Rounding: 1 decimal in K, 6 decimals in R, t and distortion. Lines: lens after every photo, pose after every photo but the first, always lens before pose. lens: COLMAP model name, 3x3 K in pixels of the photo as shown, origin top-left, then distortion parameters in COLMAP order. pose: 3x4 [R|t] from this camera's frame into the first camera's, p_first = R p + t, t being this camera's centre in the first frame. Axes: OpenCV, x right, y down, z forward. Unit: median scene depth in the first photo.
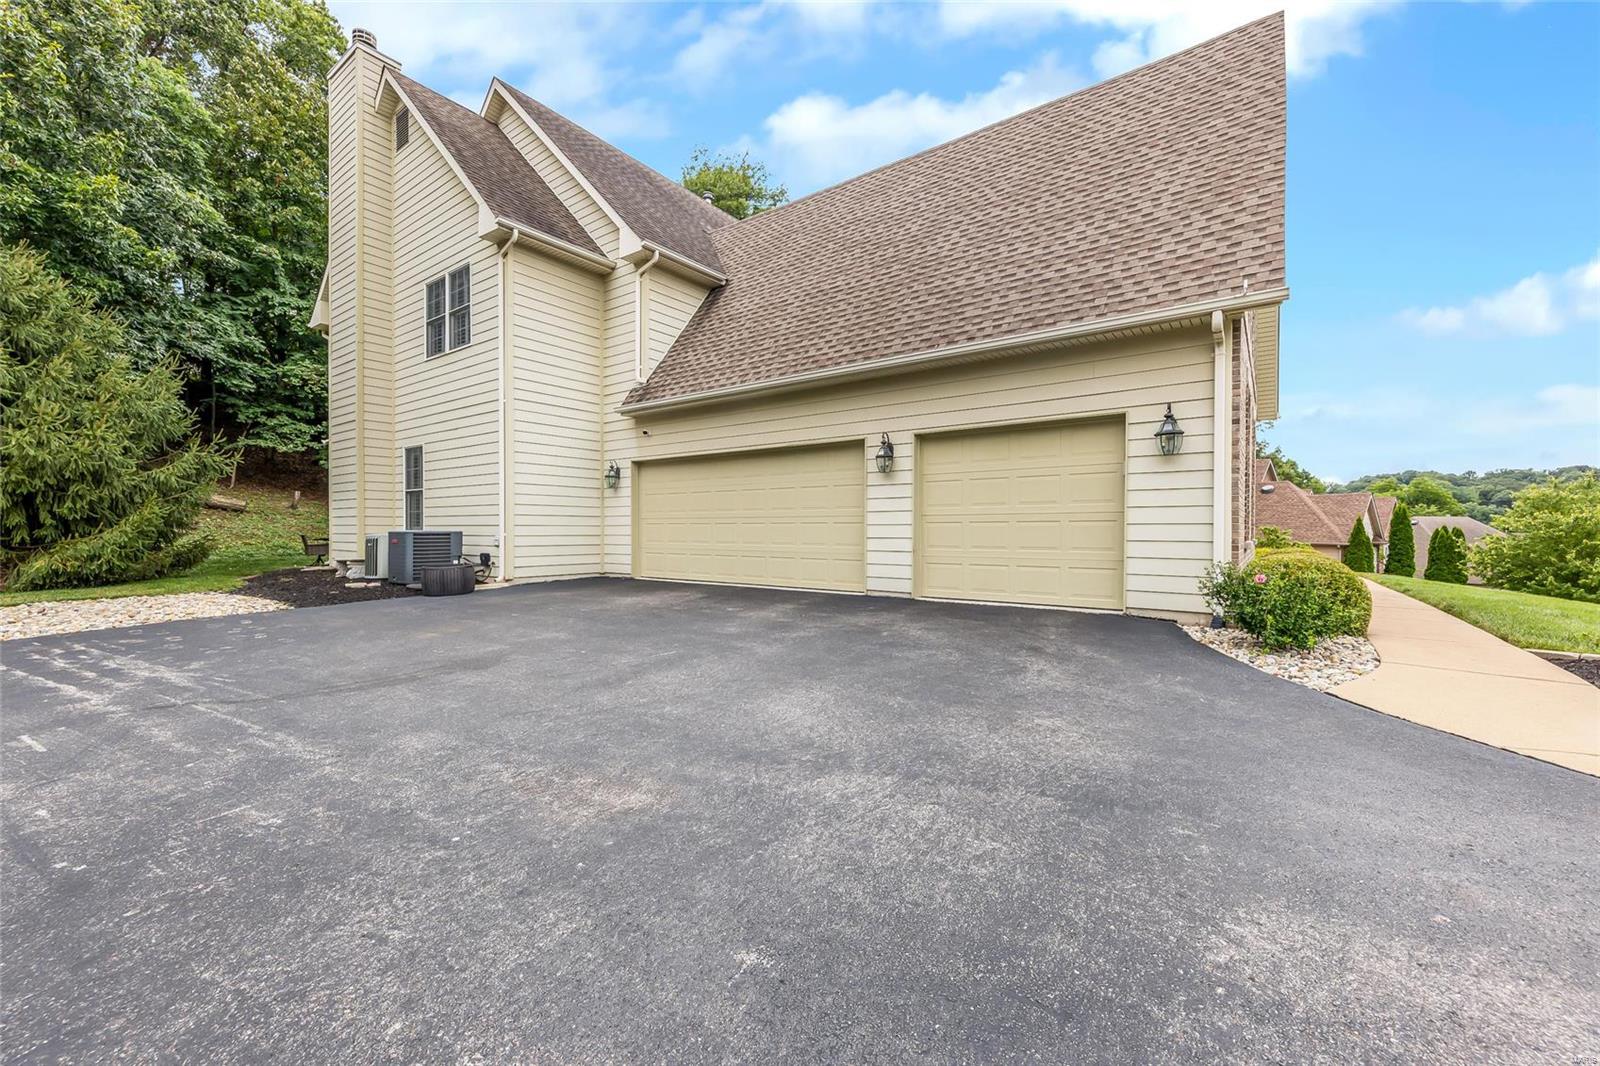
lens RADIAL K [[635.3, 0, 824.7], [0, 635.3, 537.6], [0, 0, 1]] dist [0.000446, 0.000311]
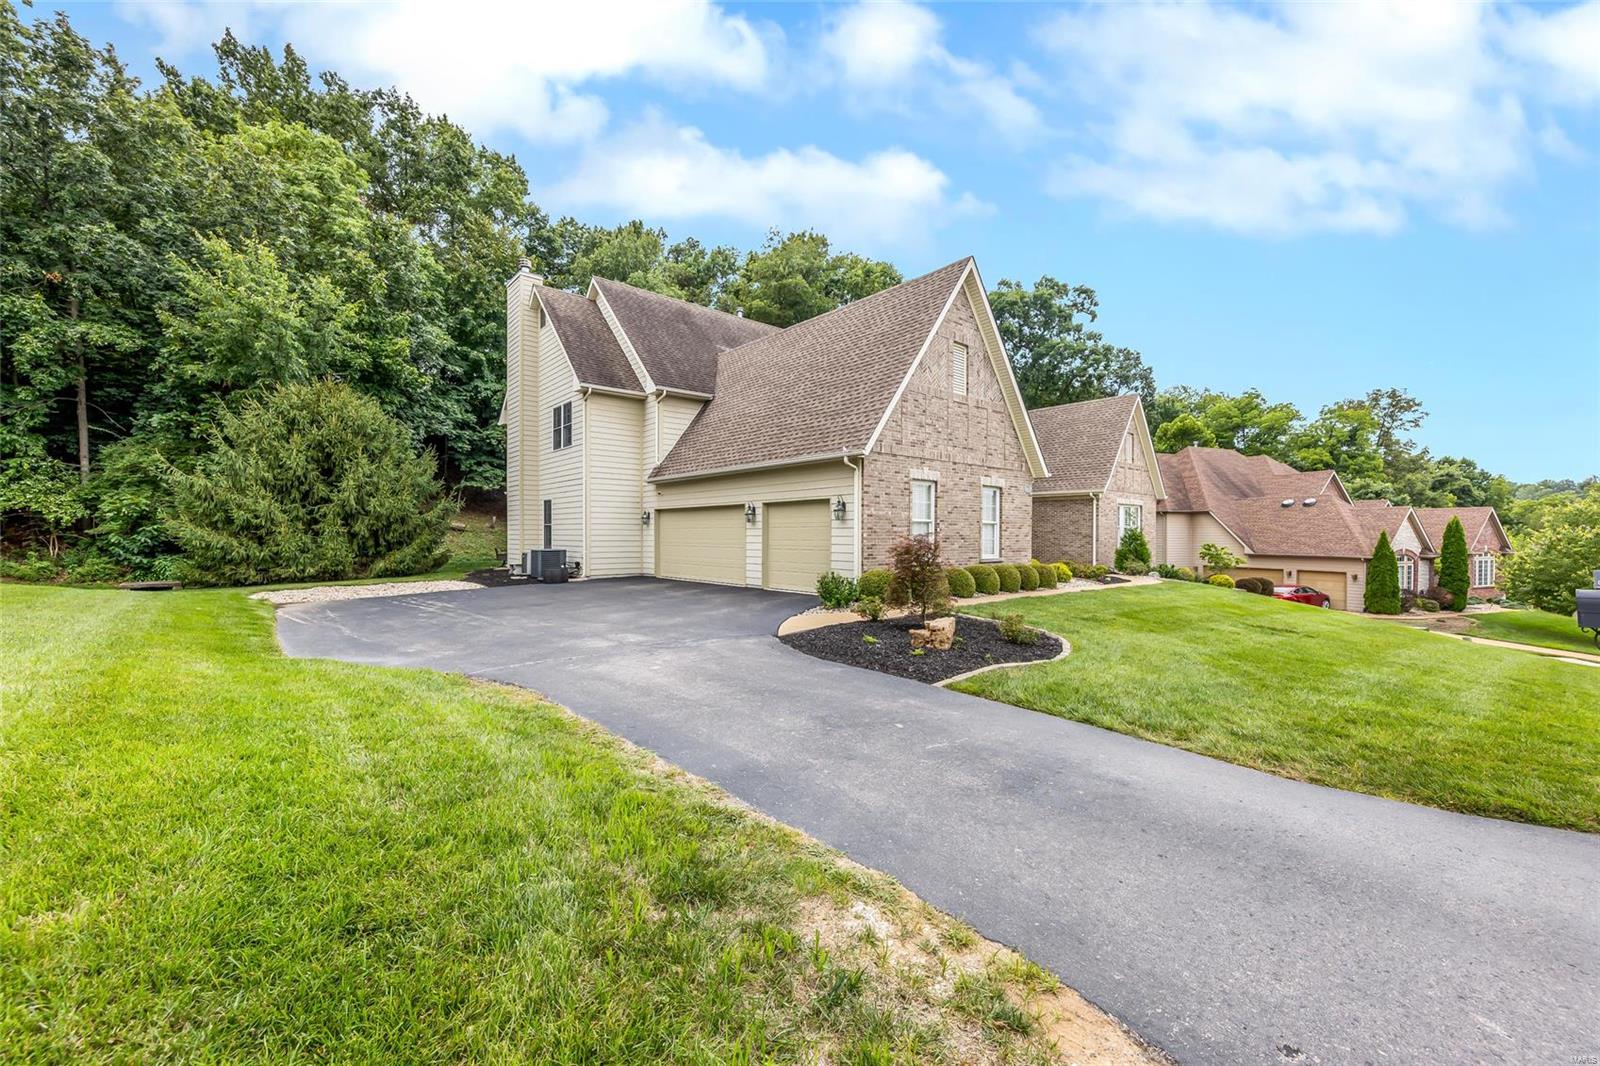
lens RADIAL K [[631.7, 0, 804.3], [0, 631.7, 546.7], [0, 0, 1]] dist [0.001164, 0.001060]
pose [[0.970551, 0.004511, -0.240853, 0.490519], [-0.003059, 0.999975, 0.006403, -0.029542], [0.240876, -0.005477, 0.970540, -0.555600]]
